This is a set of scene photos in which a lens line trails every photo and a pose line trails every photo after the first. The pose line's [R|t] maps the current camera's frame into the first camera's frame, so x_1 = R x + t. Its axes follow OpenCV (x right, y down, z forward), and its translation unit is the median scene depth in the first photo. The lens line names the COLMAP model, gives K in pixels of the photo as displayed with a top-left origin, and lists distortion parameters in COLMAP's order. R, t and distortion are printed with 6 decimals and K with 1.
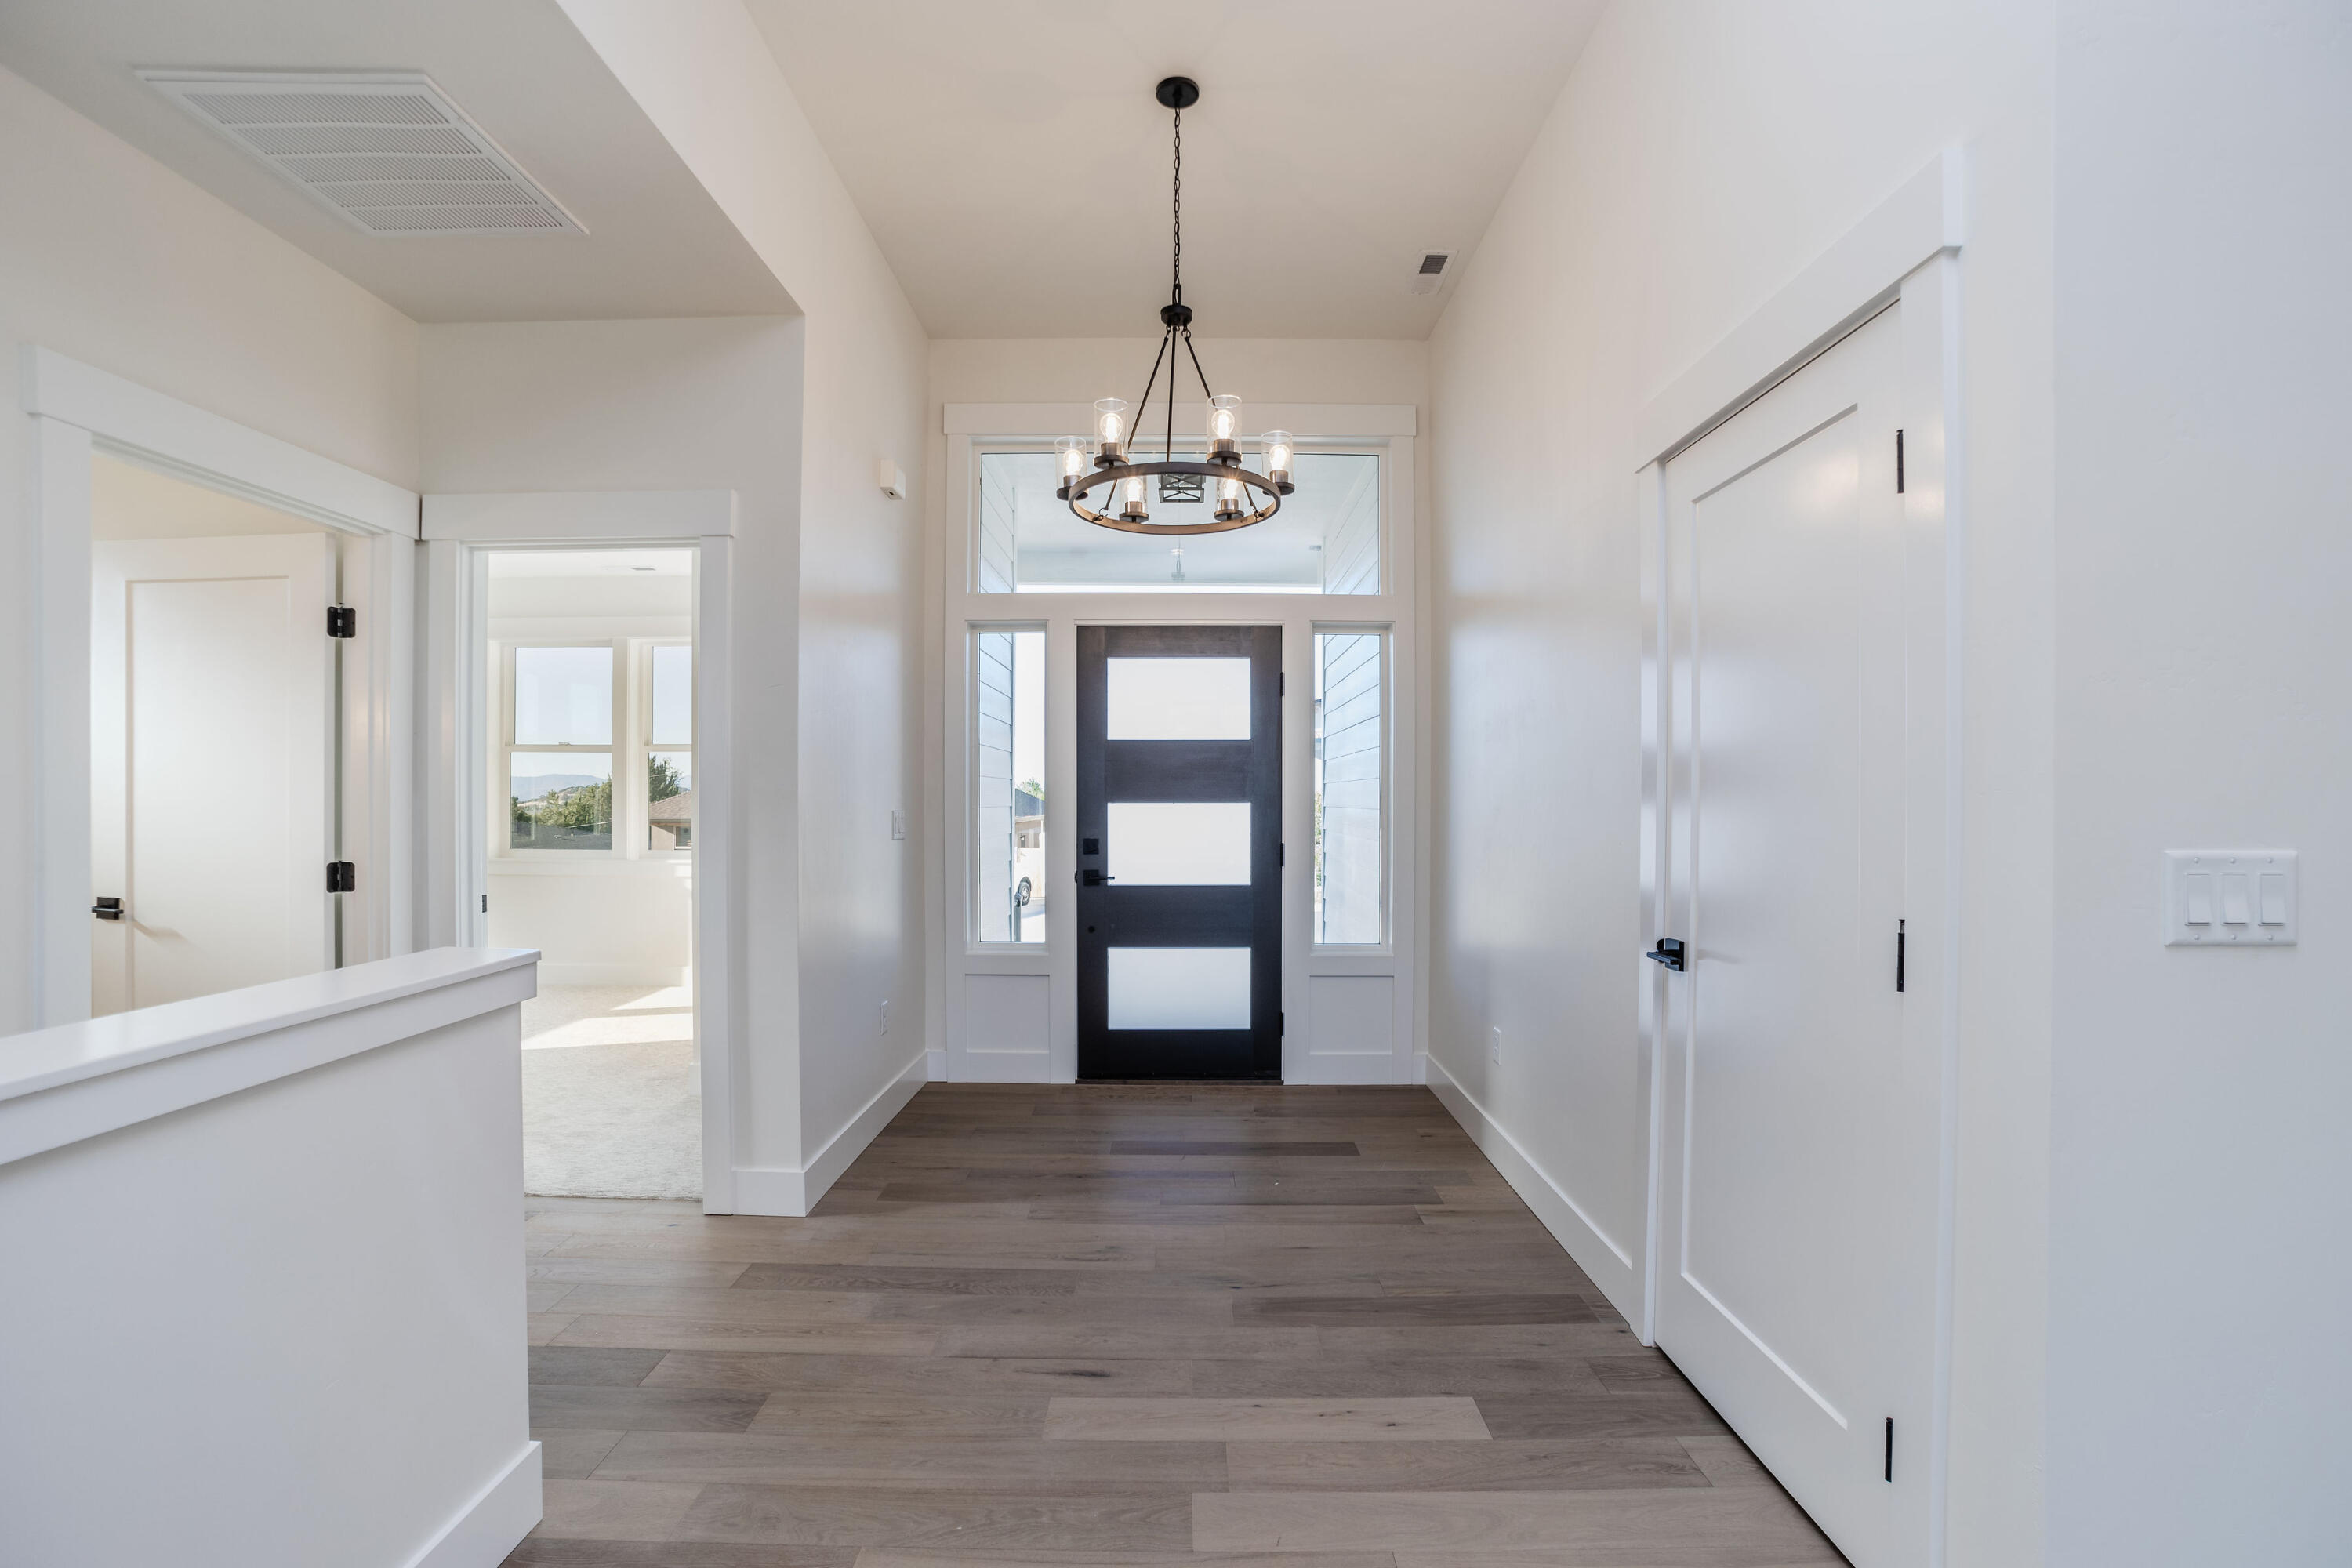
lens RADIAL K [[1014.0, 0, 1184.4], [0, 1014.0, 797.9], [0, 0, 1]] dist [-0.050223, 0.000804]
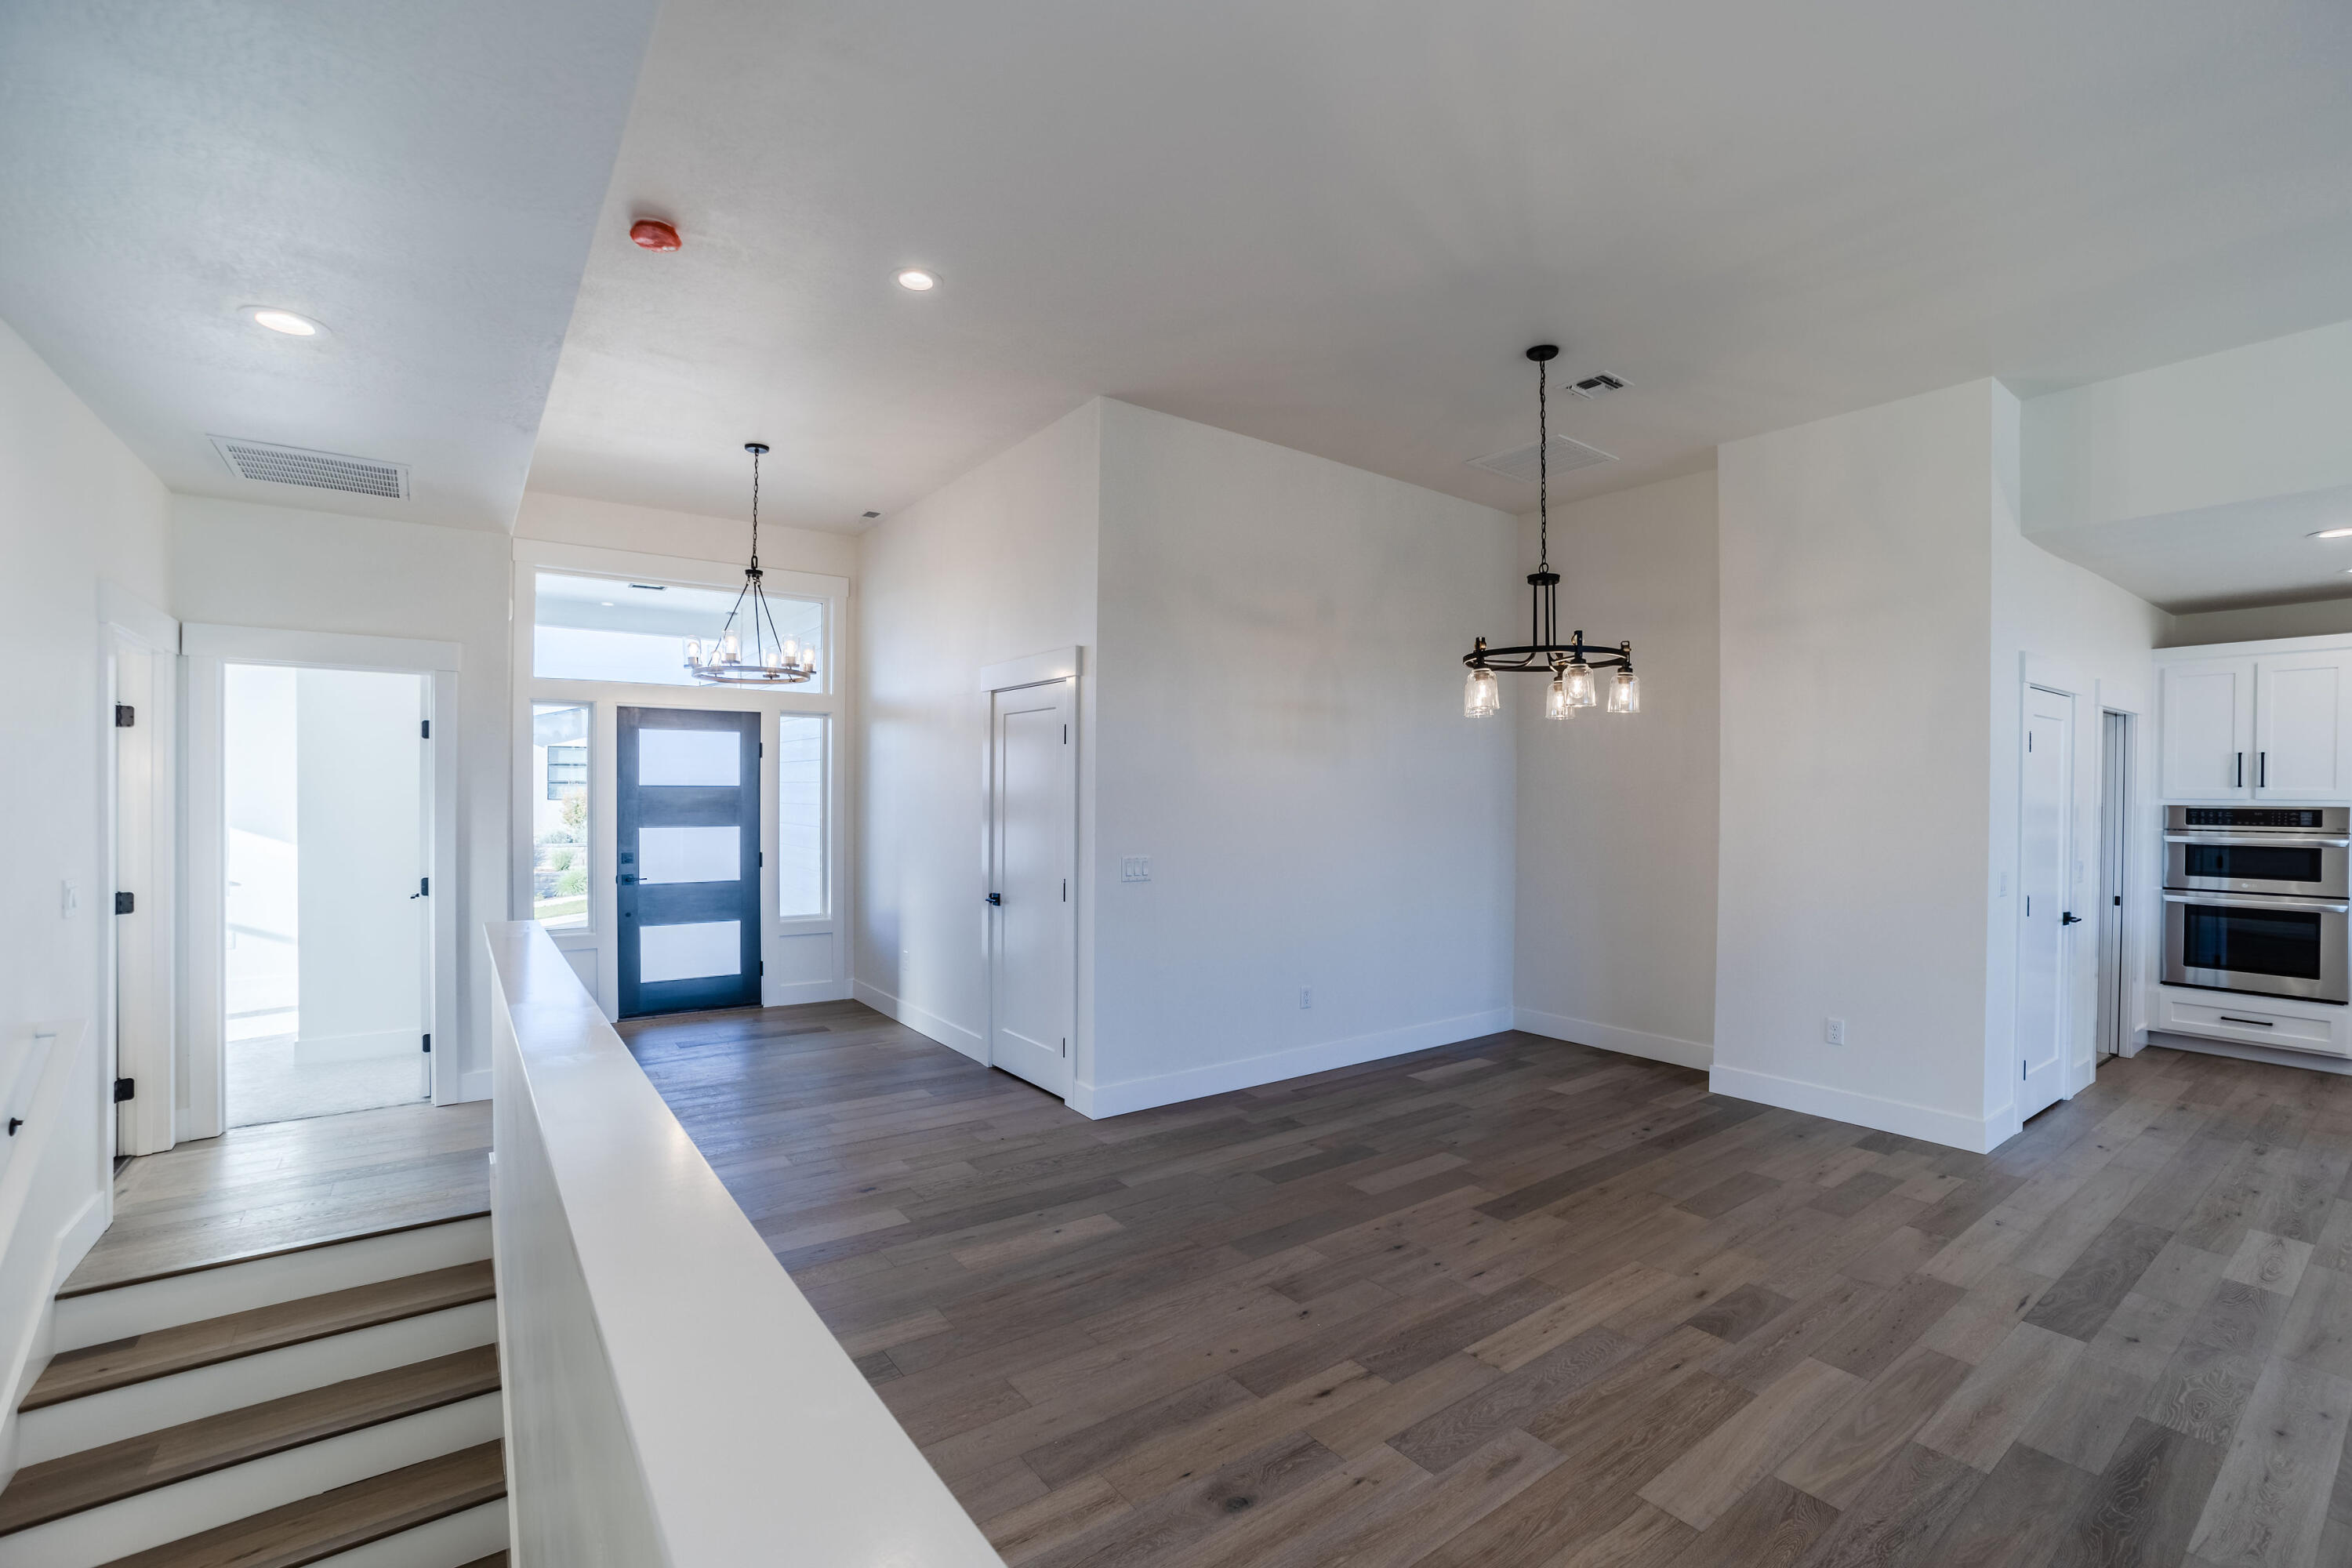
lens RADIAL K [[1014.0, 0, 1181.5], [0, 1014.0, 794.1], [0, 0, 1]] dist [-0.050223, 0.000804]
pose [[0.798979, 0.001351, 0.601357, -0.316750], [-0.006034, 0.999965, 0.005770, -0.057113], [-0.601328, -0.008239, 0.798960, -0.620113]]
